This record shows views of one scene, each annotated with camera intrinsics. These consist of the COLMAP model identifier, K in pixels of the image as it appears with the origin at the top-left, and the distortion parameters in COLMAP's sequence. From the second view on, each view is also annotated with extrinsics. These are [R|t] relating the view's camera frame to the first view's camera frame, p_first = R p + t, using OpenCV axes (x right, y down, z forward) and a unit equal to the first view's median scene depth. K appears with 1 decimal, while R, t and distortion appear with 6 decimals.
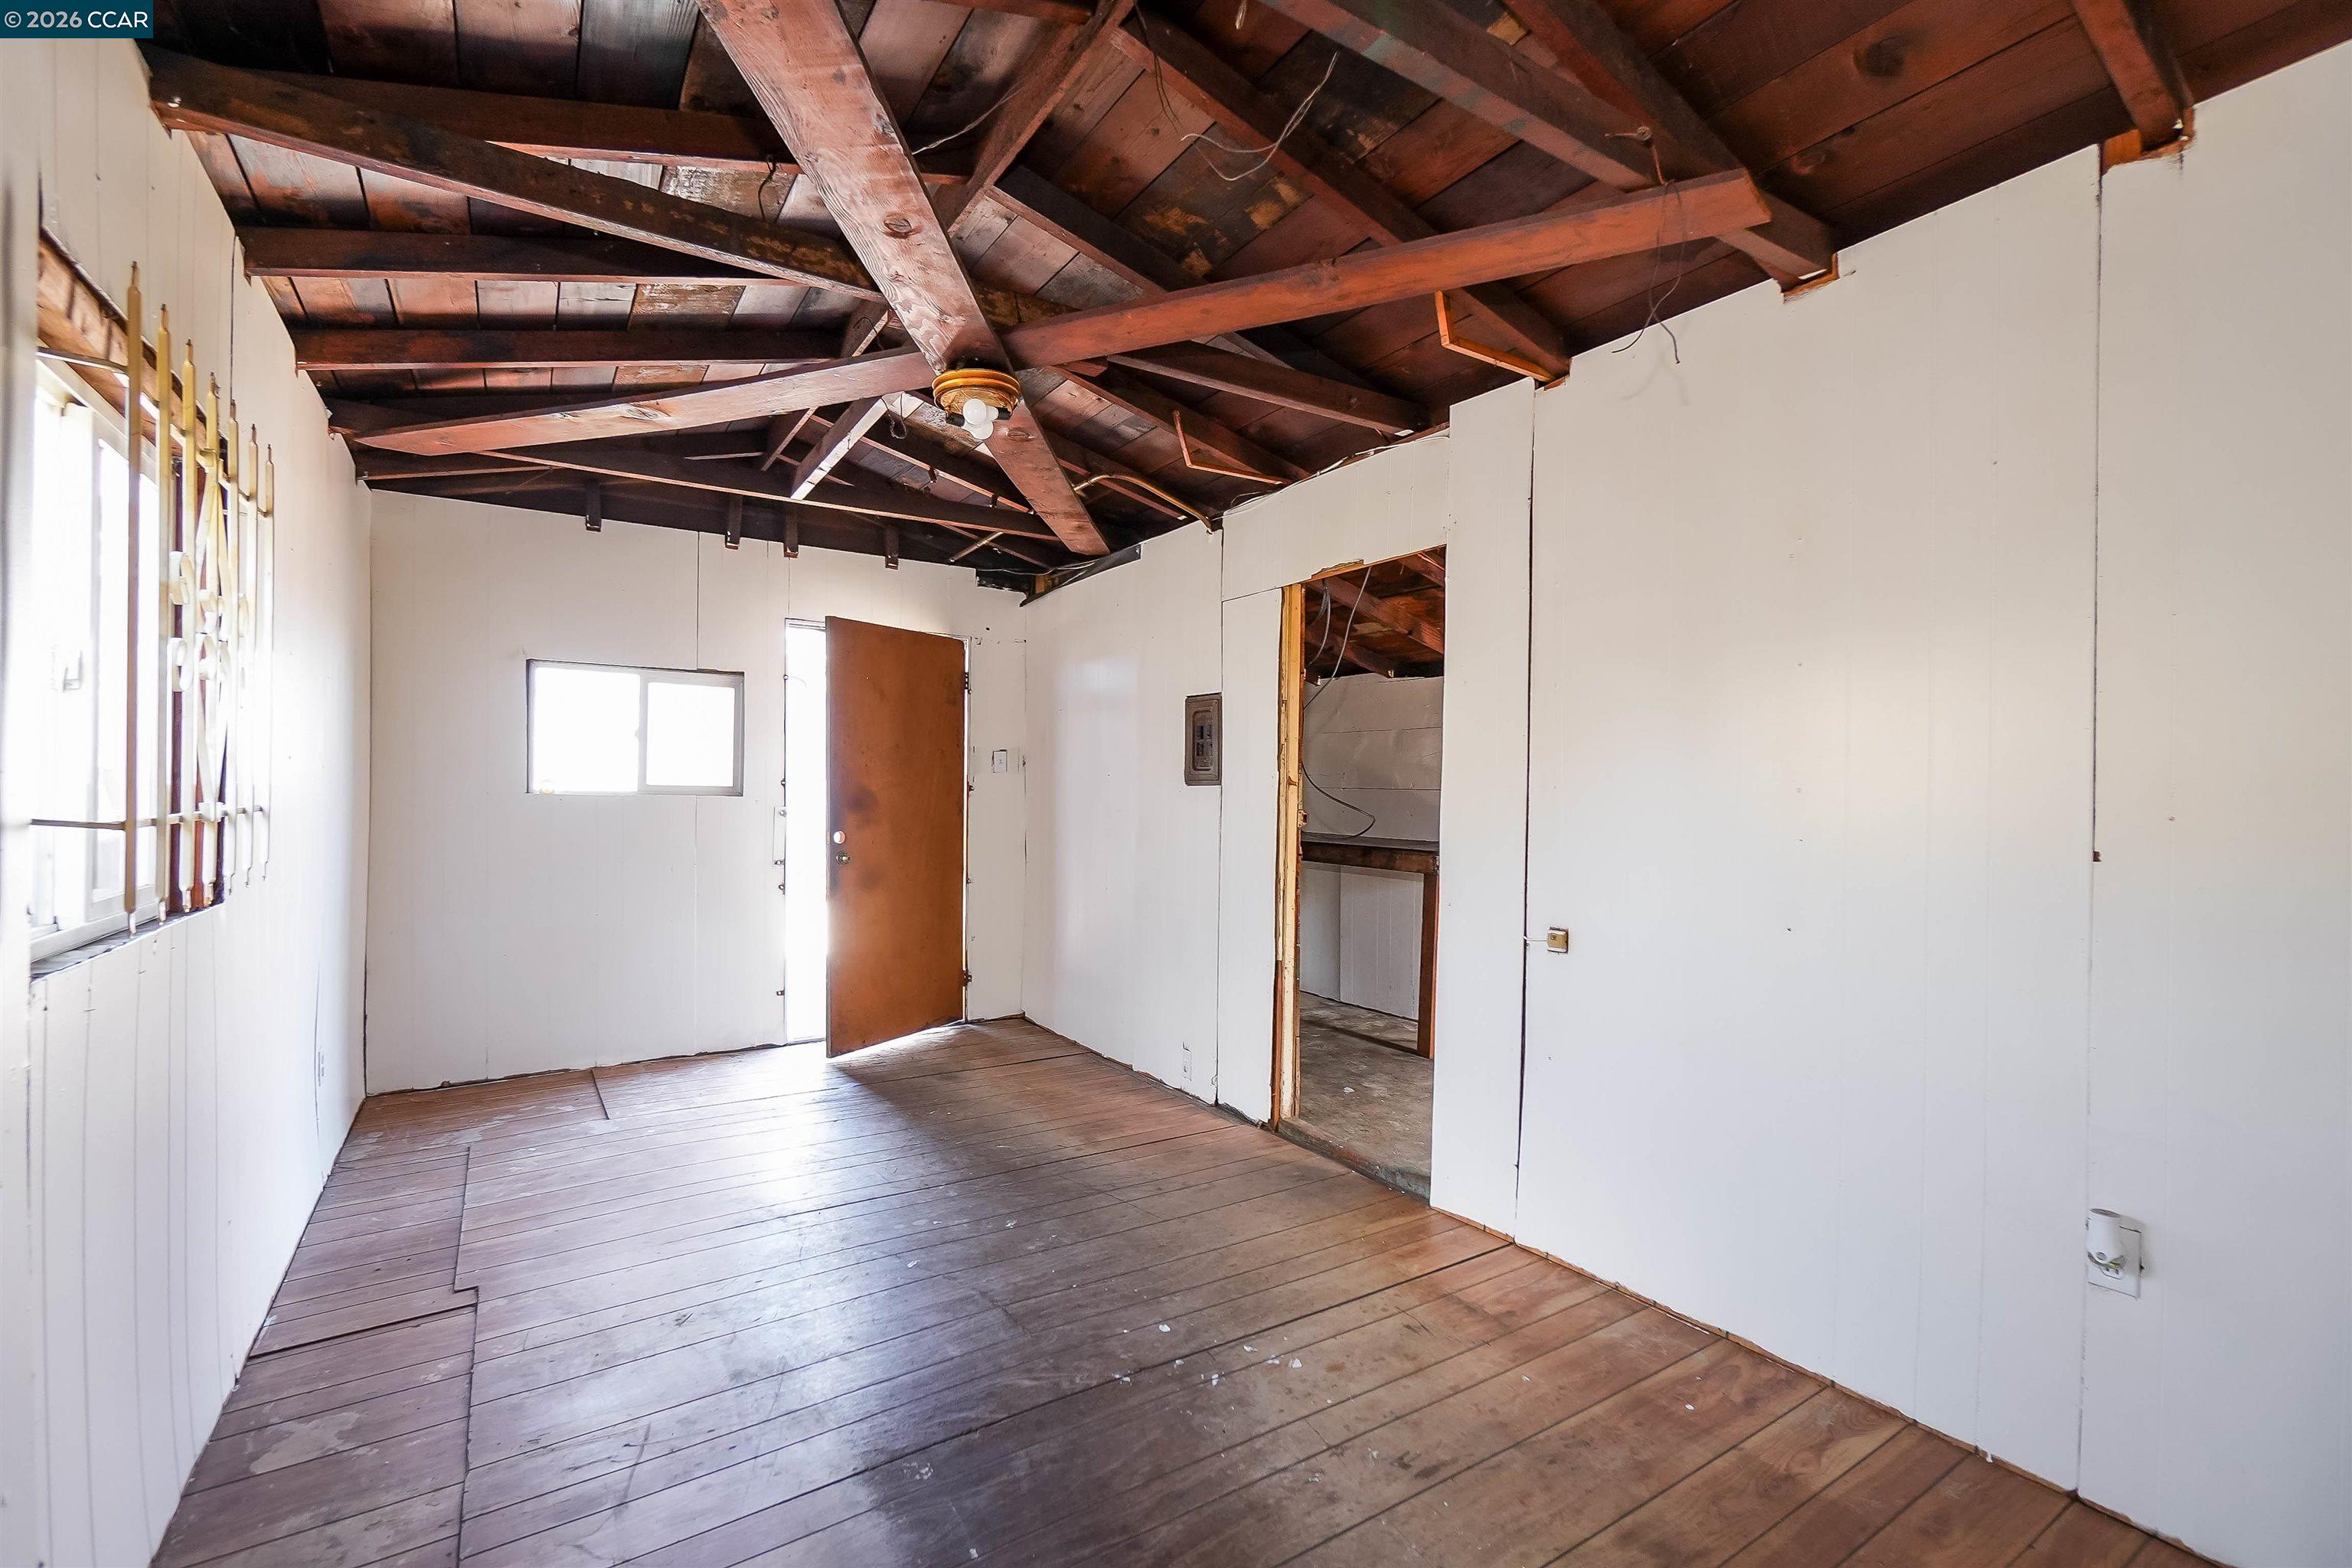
lens RADIAL K [[1025.8, 0, 1173.5], [0, 1025.8, 774.4], [0, 0, 1]] dist [-0.008105, 0.004589]
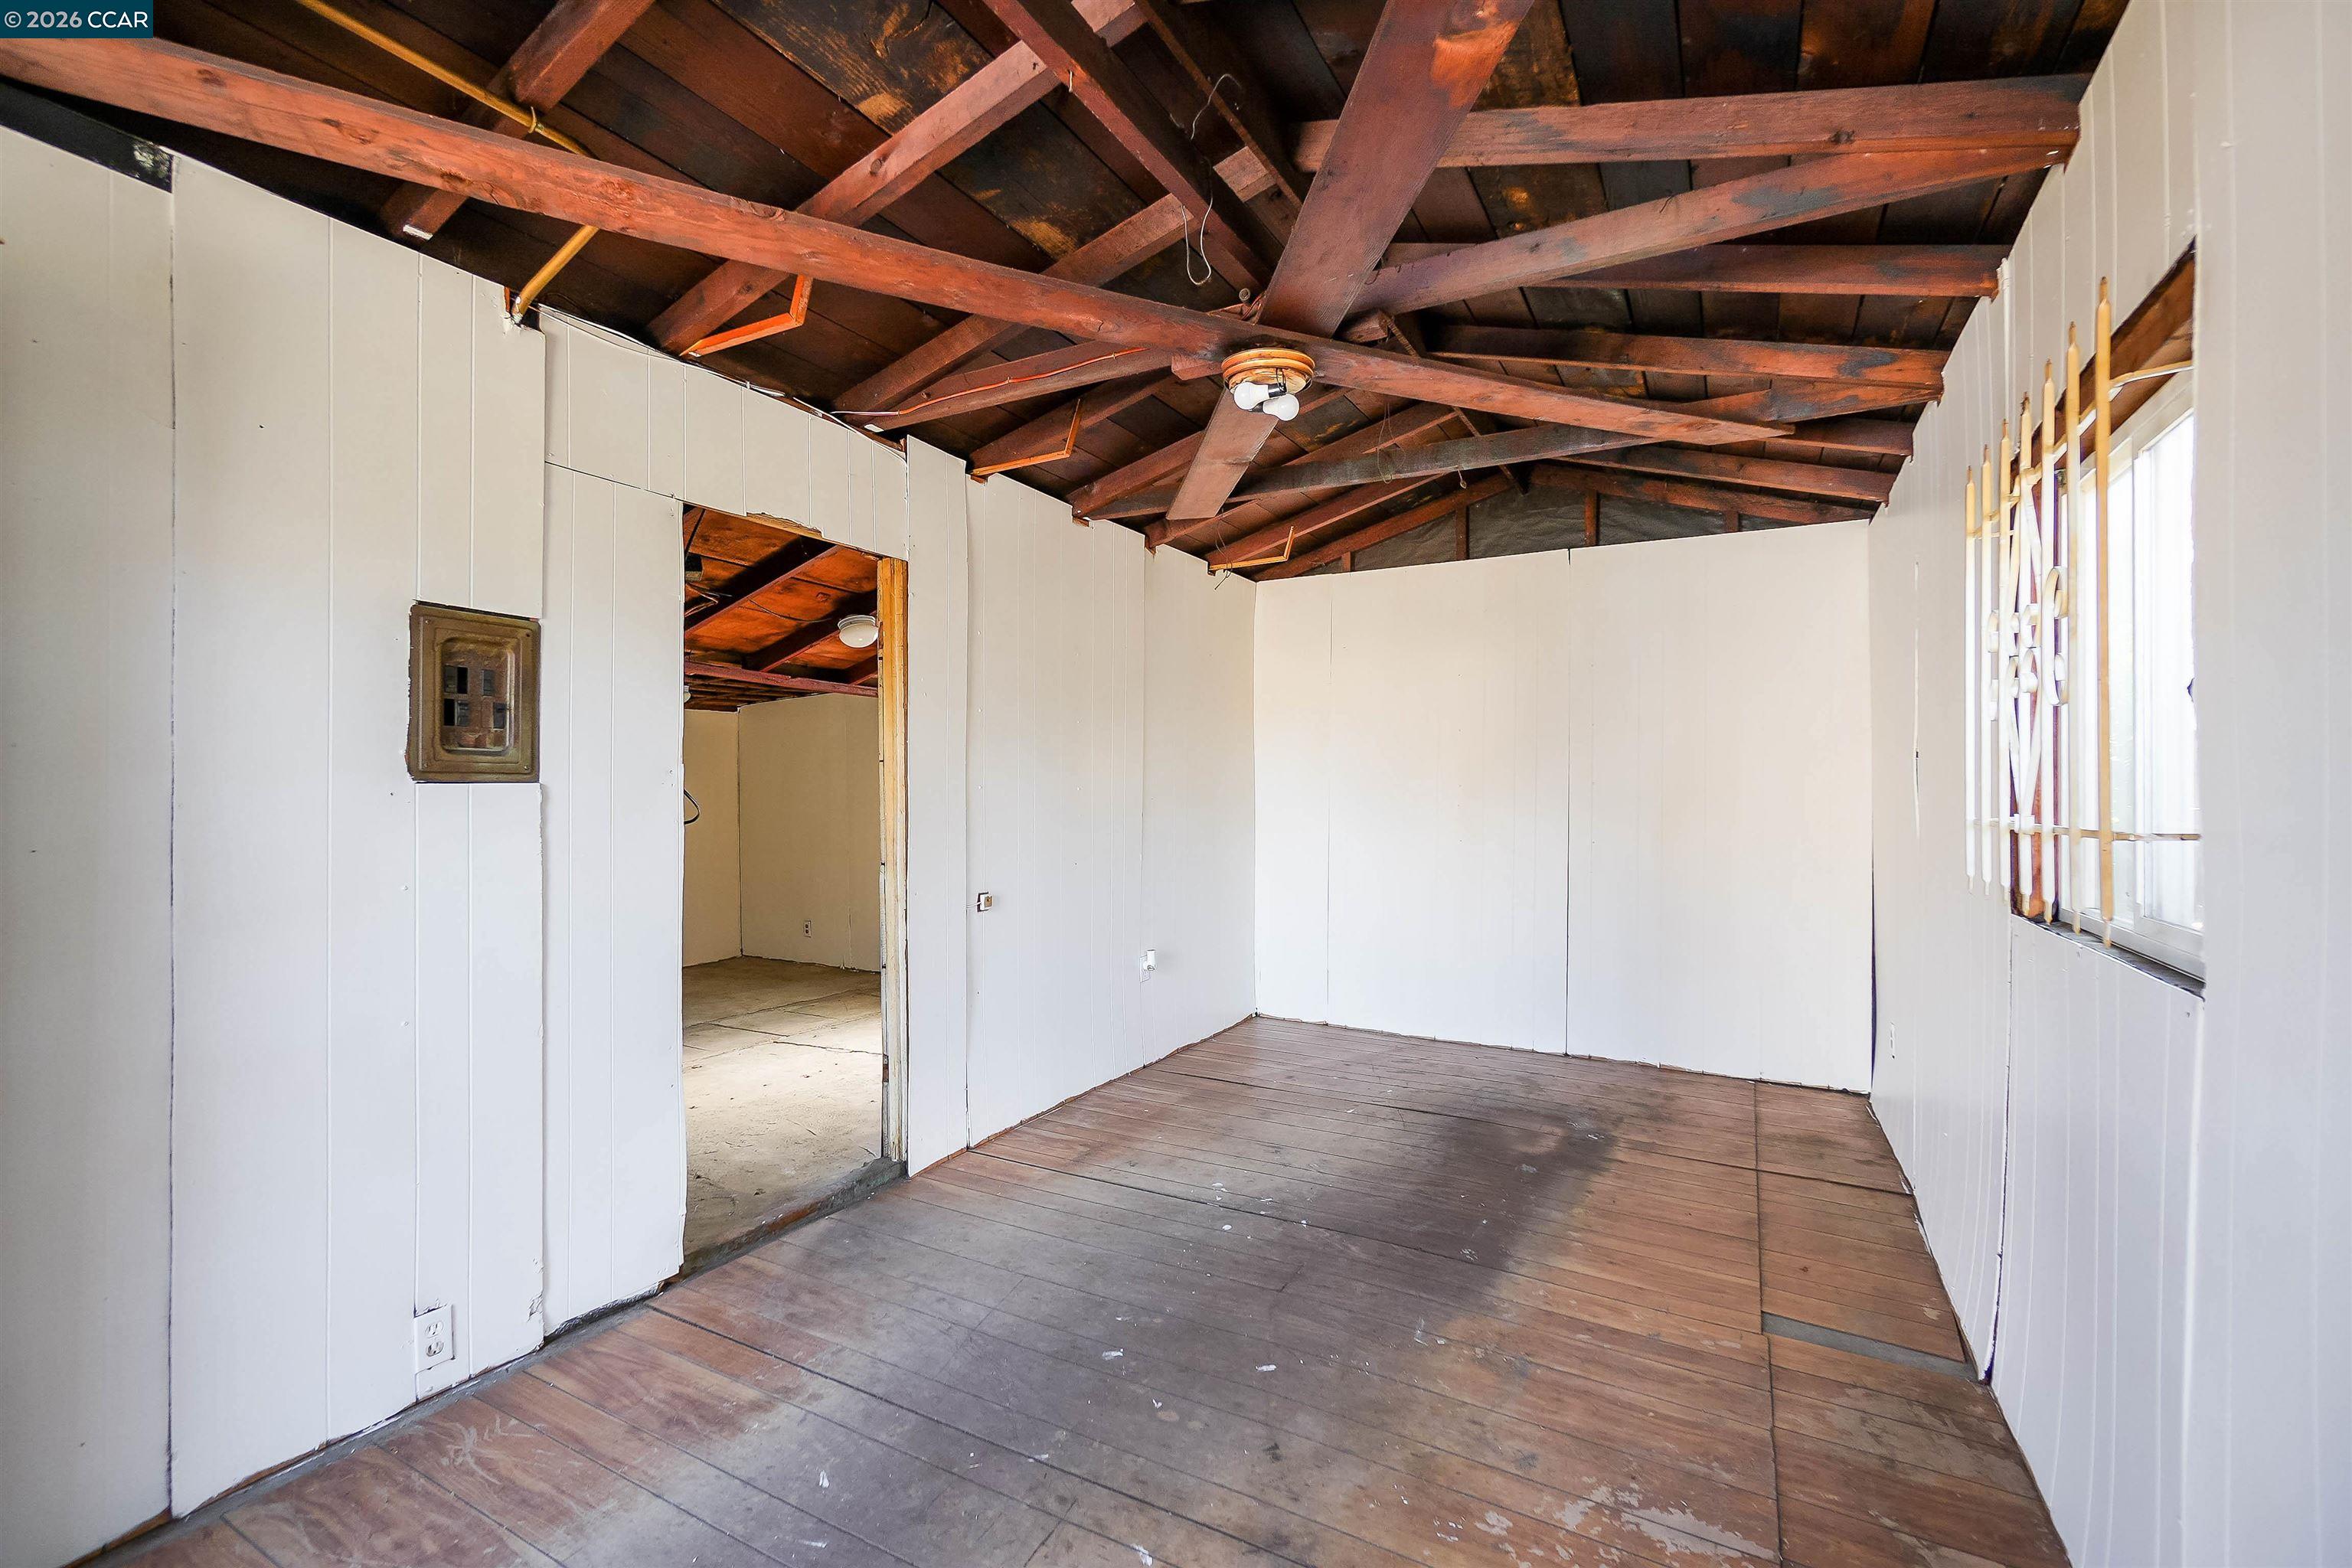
lens RADIAL K [[1025.8, 0, 1173.5], [0, 1025.8, 774.4], [0, 0, 1]] dist [-0.008105, 0.004589]
pose [[-0.470983, 0.004138, 0.882133, -0.965933], [-0.017437, 0.999750, -0.013999, 0.012838], [-0.881970, -0.021975, -0.470793, 1.490364]]
